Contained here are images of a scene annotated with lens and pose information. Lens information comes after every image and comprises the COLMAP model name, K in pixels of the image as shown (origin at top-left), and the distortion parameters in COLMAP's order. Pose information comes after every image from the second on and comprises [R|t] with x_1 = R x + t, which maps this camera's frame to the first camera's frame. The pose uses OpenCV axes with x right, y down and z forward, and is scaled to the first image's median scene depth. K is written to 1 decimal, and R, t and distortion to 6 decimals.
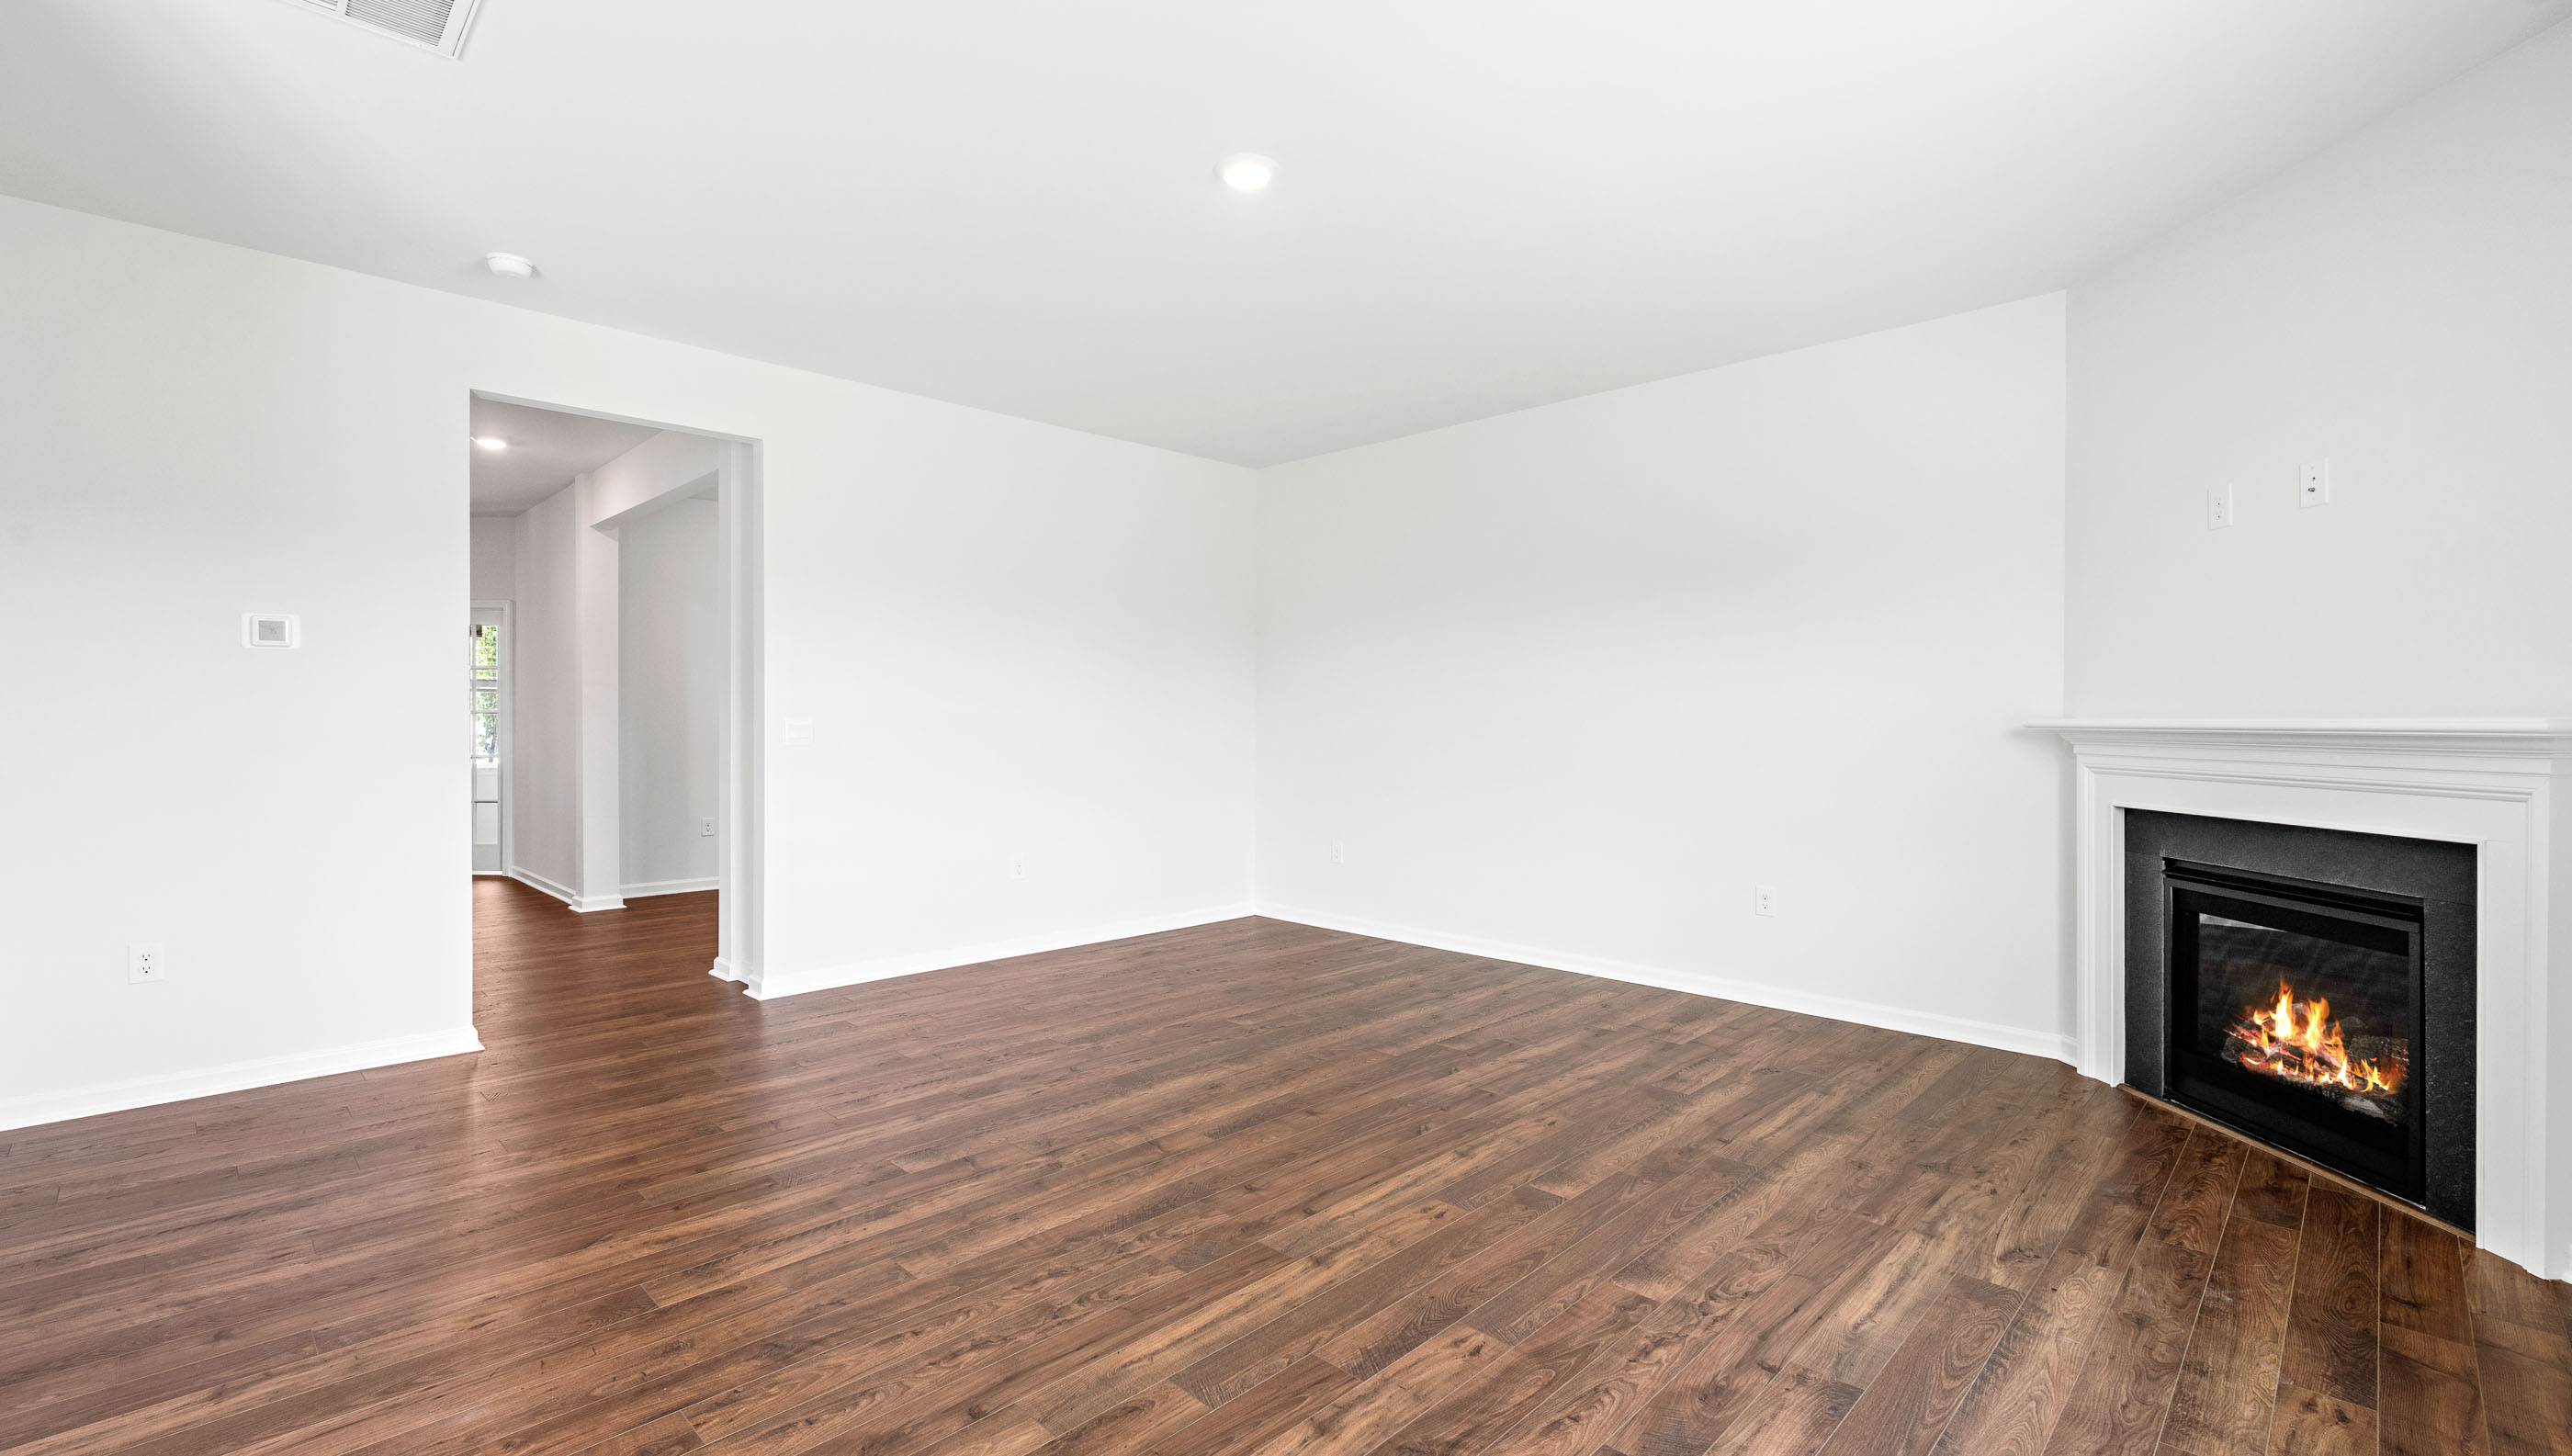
lens RADIAL K [[1114.2, 0, 1232.2], [0, 1114.2, 725.4], [0, 0, 1]] dist [-0.003108, -0.000505]
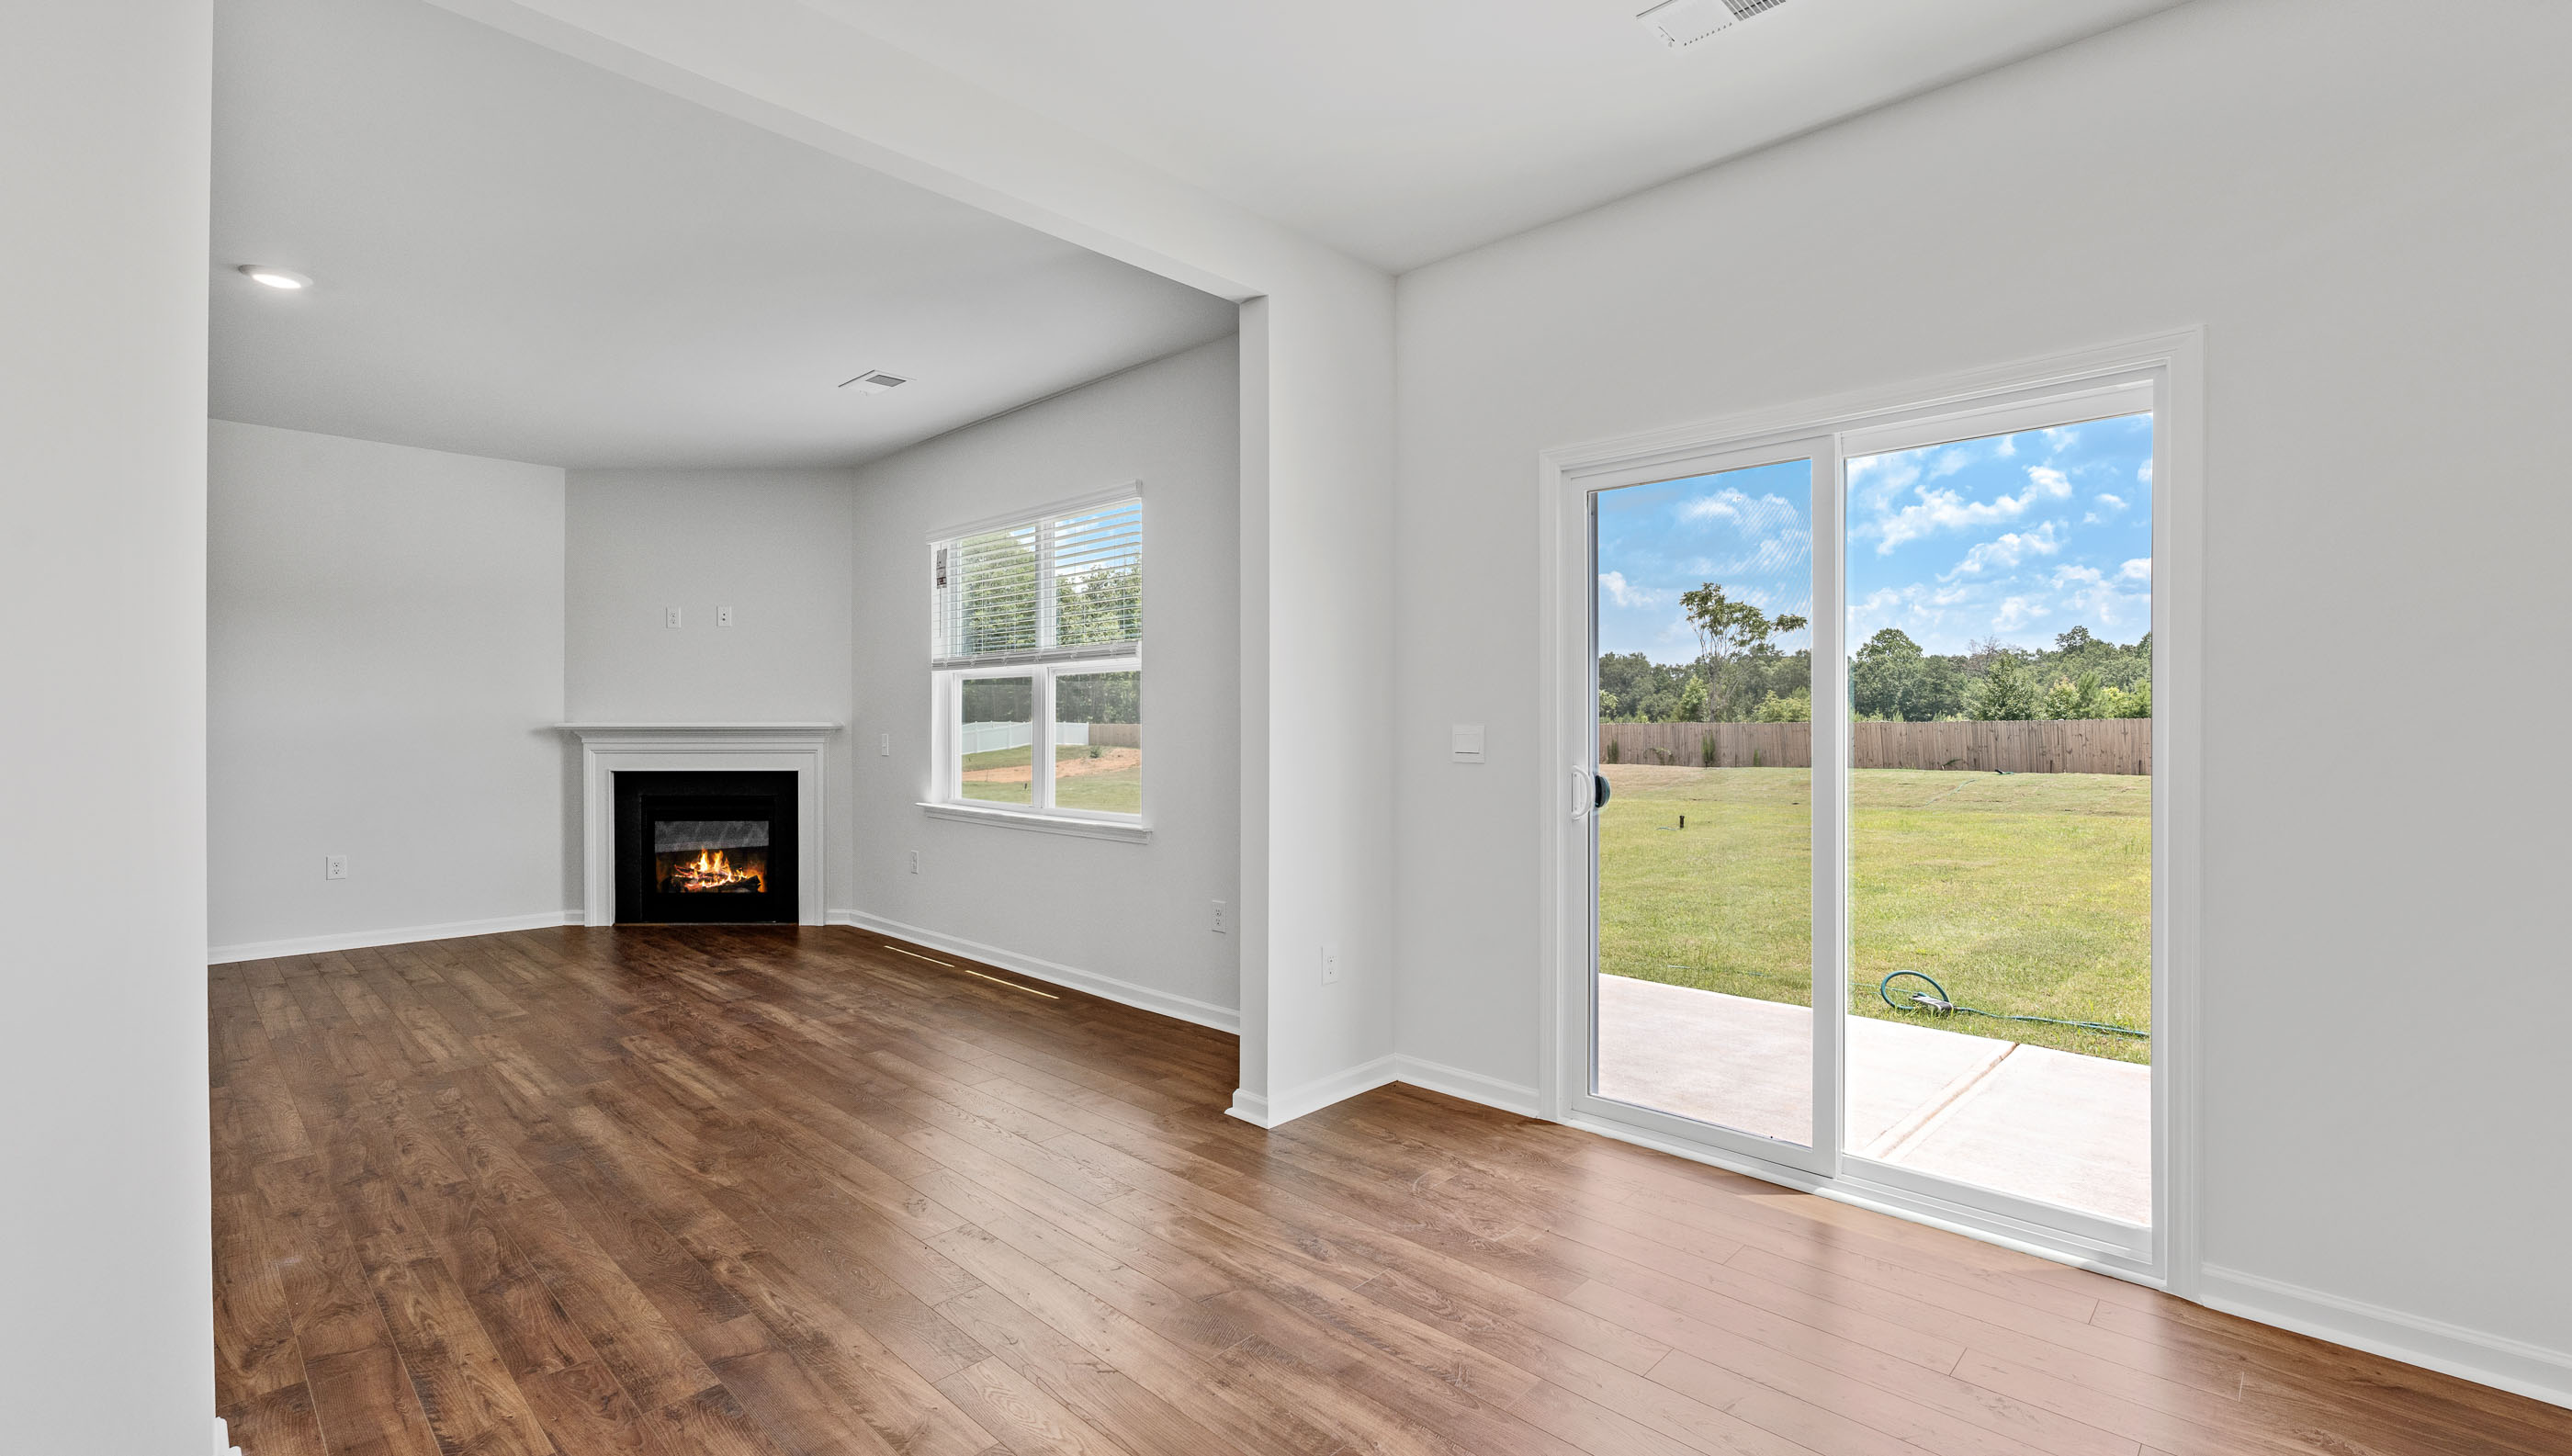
lens RADIAL K [[1114.2, 0, 1290.8], [0, 1114.2, 740.9], [0, 0, 1]] dist [-0.003108, -0.000505]
pose [[-0.011971, -0.020898, 0.999710, -1.099263], [0.003757, 0.999774, 0.020944, -0.011834], [-0.999921, 0.004006, -0.011890, -0.098369]]
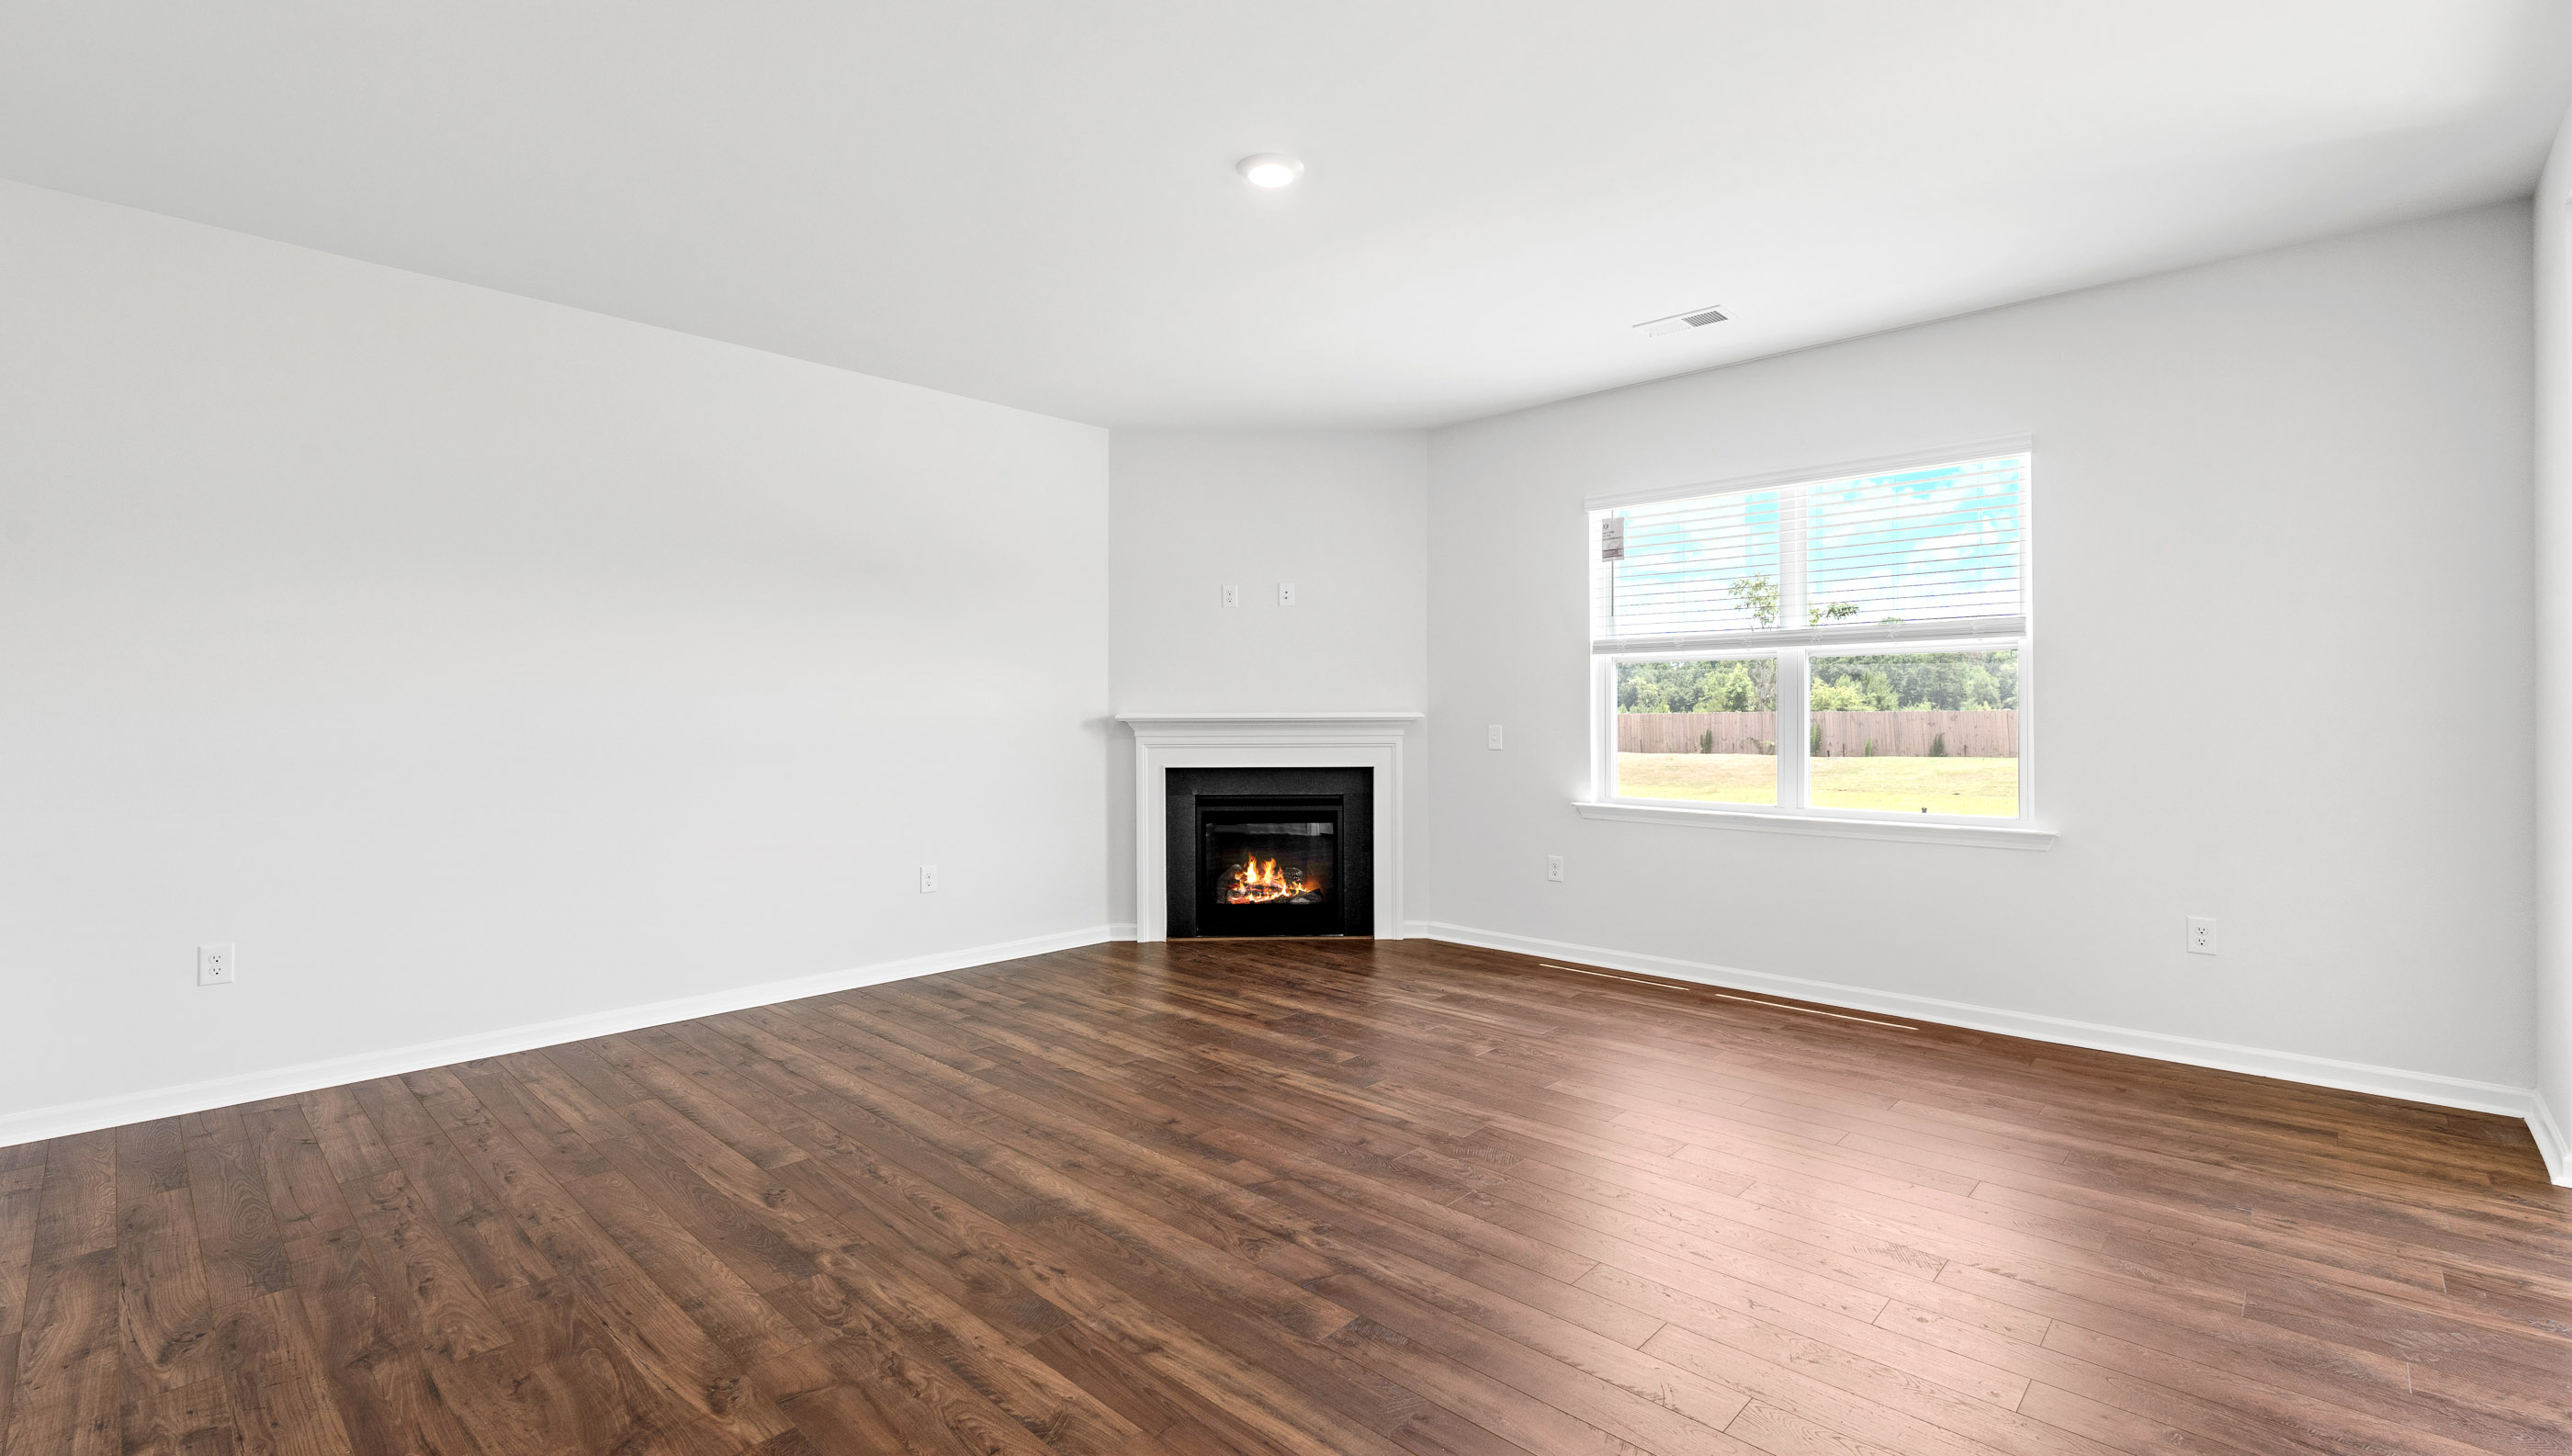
lens RADIAL K [[1114.2, 0, 1299.5], [0, 1114.2, 705.7], [0, 0, 1]] dist [-0.003108, -0.000505]
pose [[-0.044108, 0.002370, 0.999024, -0.886454], [0.006722, 0.999975, -0.002075, -0.014104], [-0.999004, 0.006624, -0.044123, 0.923561]]
